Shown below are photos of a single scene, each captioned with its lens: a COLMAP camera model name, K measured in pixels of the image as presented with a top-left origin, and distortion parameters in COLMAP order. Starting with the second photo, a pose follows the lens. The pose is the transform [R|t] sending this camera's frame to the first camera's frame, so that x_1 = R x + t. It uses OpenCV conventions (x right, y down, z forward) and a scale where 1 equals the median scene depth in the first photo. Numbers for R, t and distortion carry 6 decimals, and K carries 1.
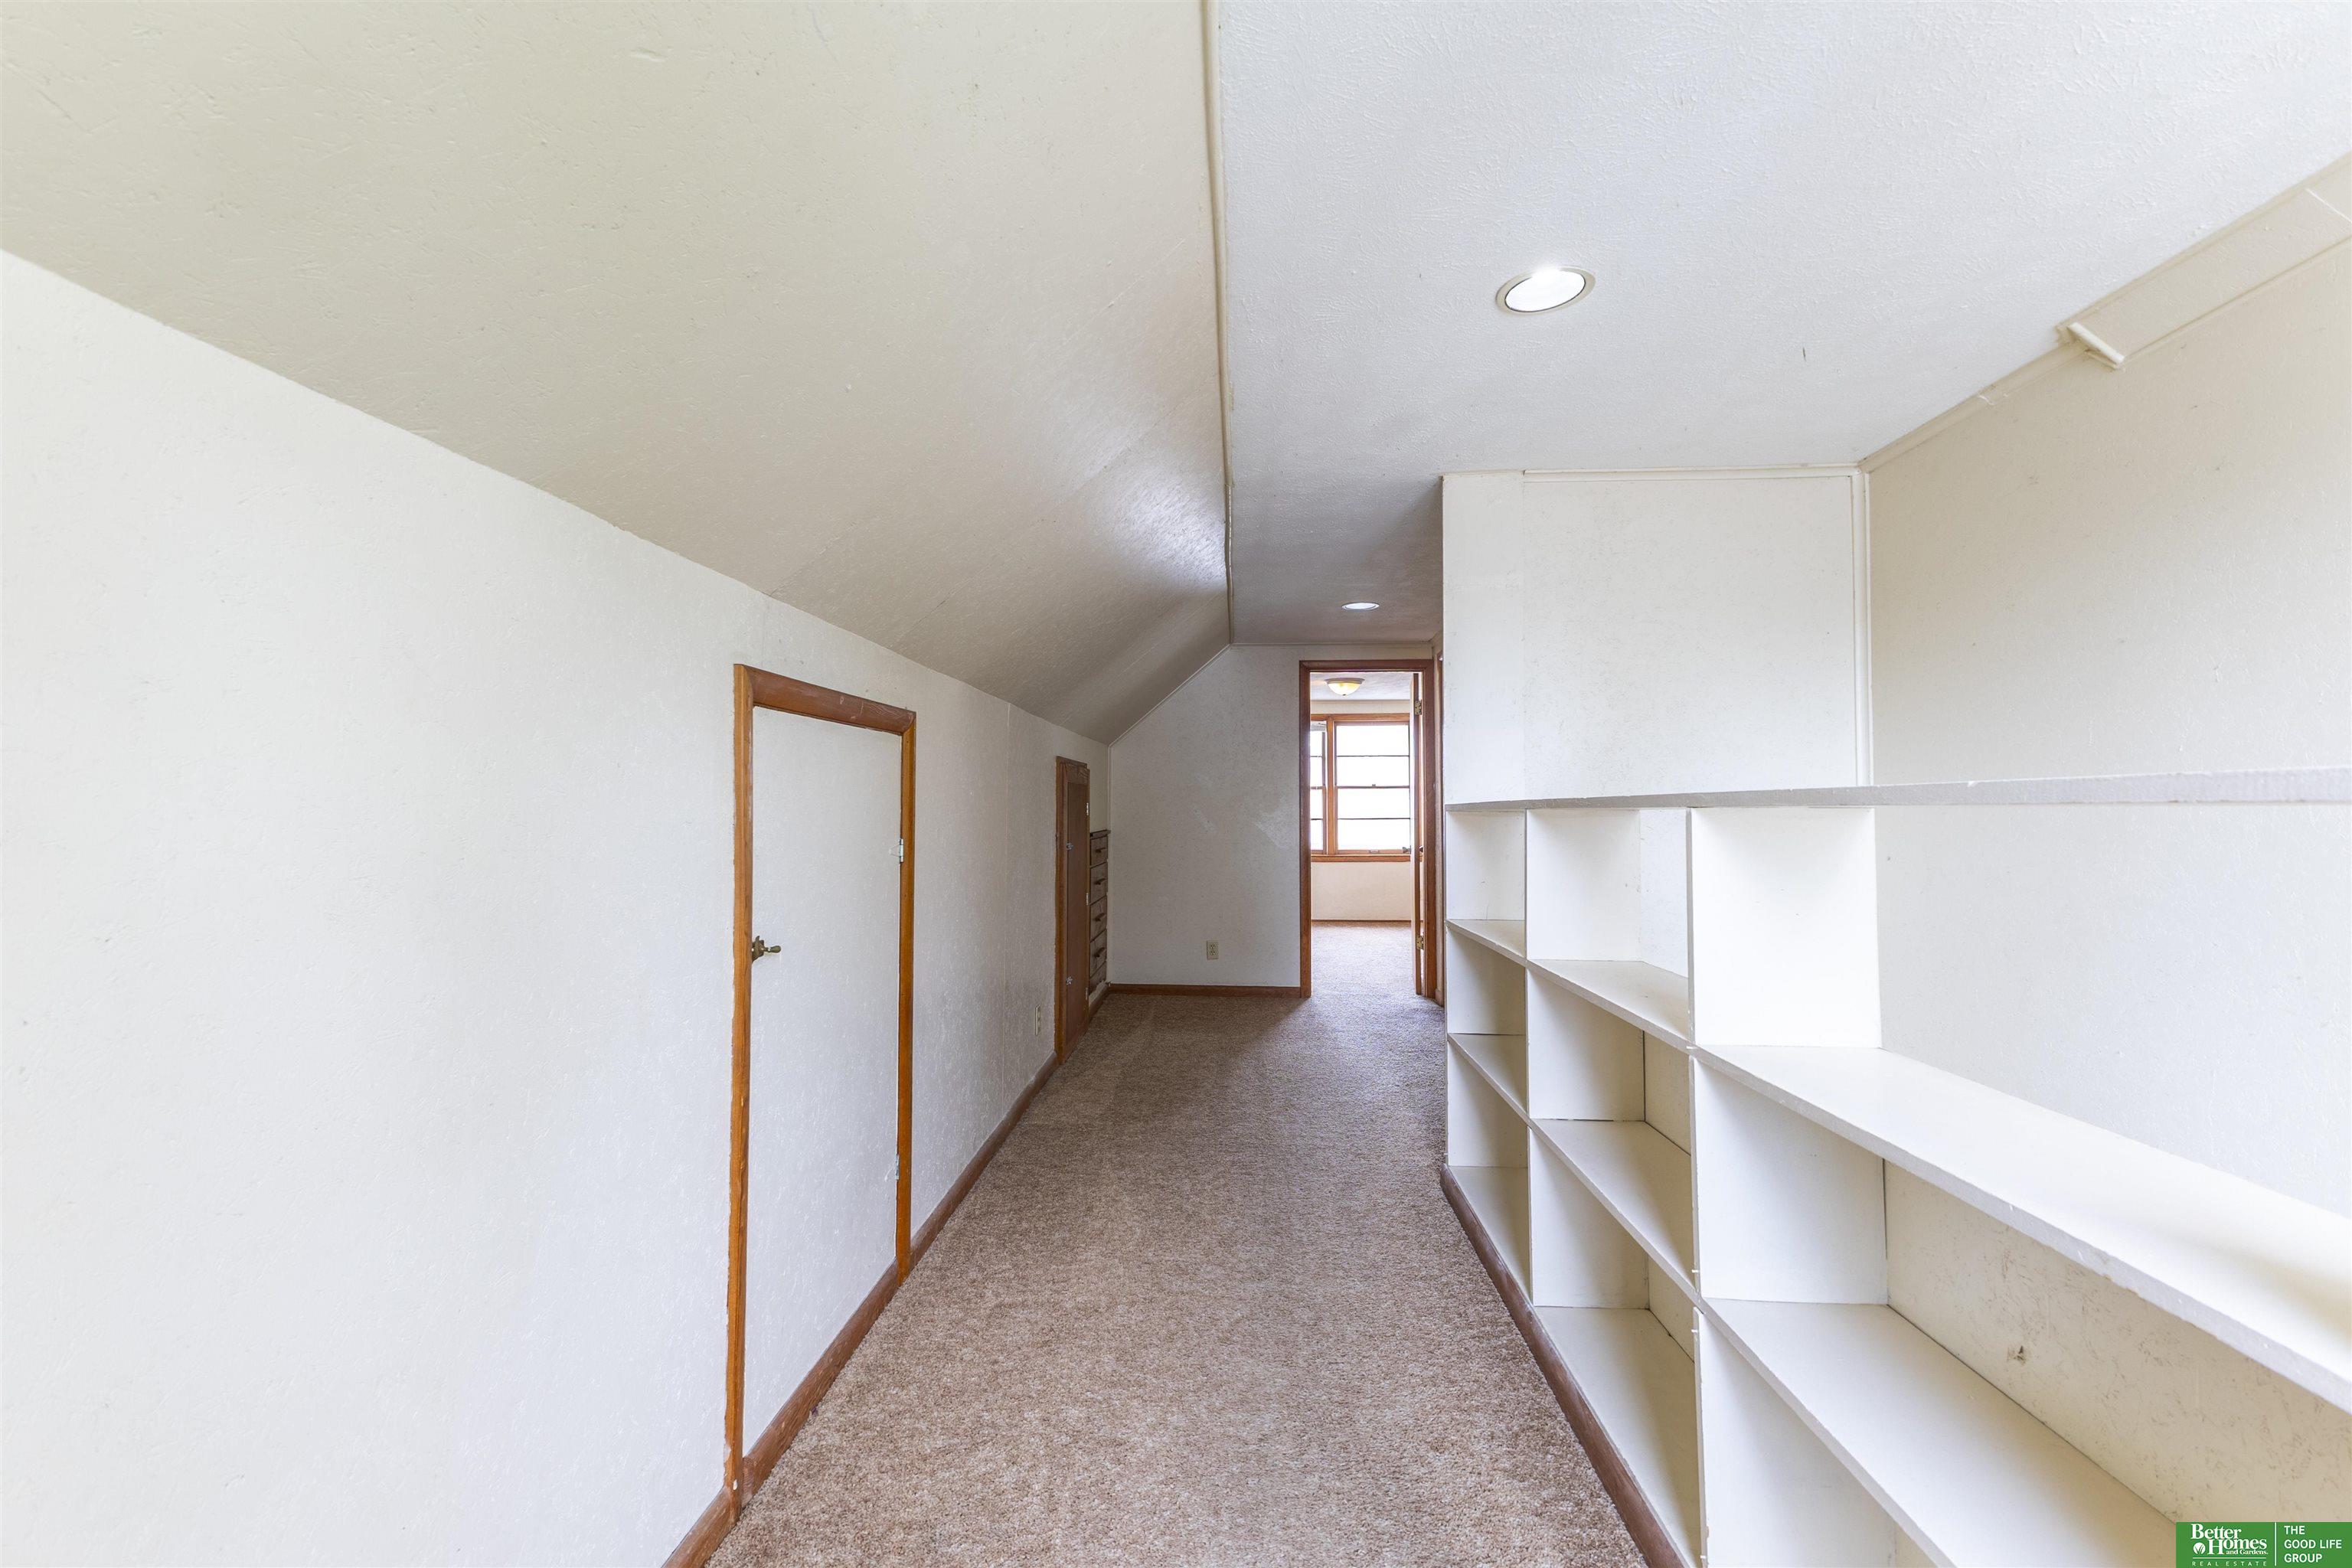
lens RADIAL K [[996.8, 0, 1179.9], [0, 996.8, 772.8], [0, 0, 1]] dist [0.000312, -0.000375]
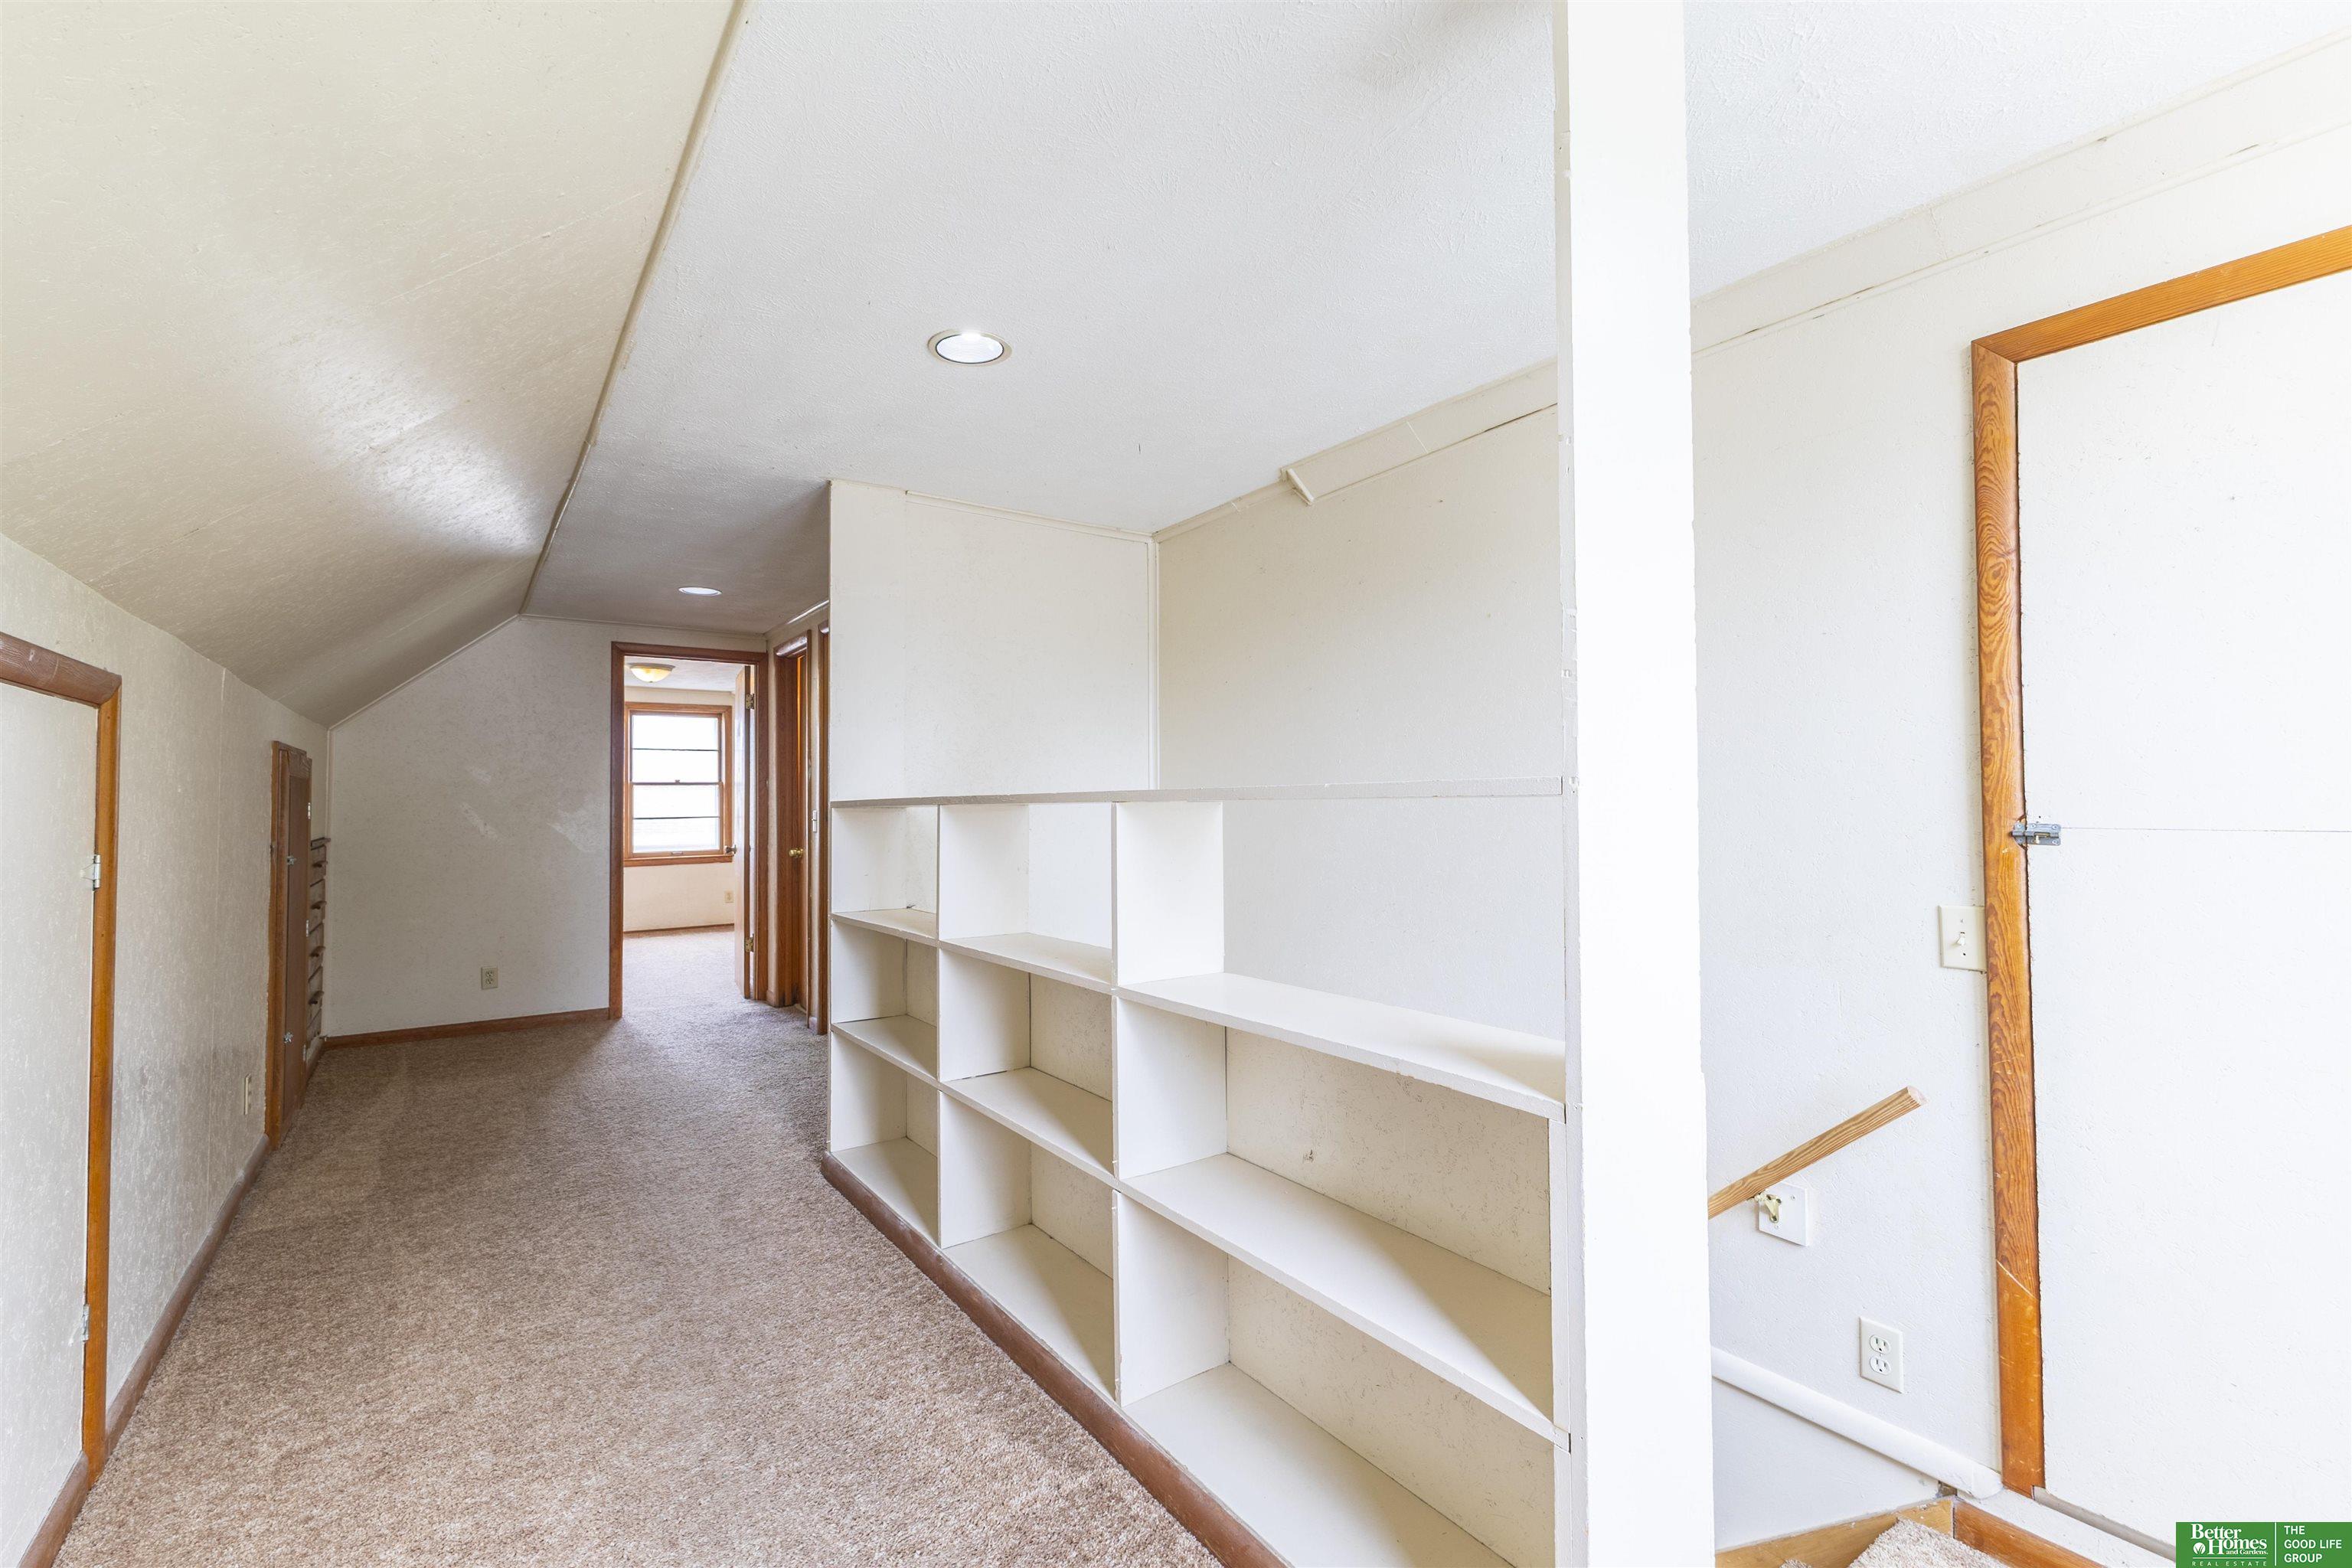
lens RADIAL K [[996.8, 0, 1179.9], [0, 996.8, 772.8], [0, 0, 1]] dist [0.000312, -0.000375]
pose [[0.772923, 0.011592, 0.634395, -0.118382], [-0.013736, 0.999904, -0.001536, -0.001267], [-0.634352, -0.007527, 0.773008, -0.023390]]
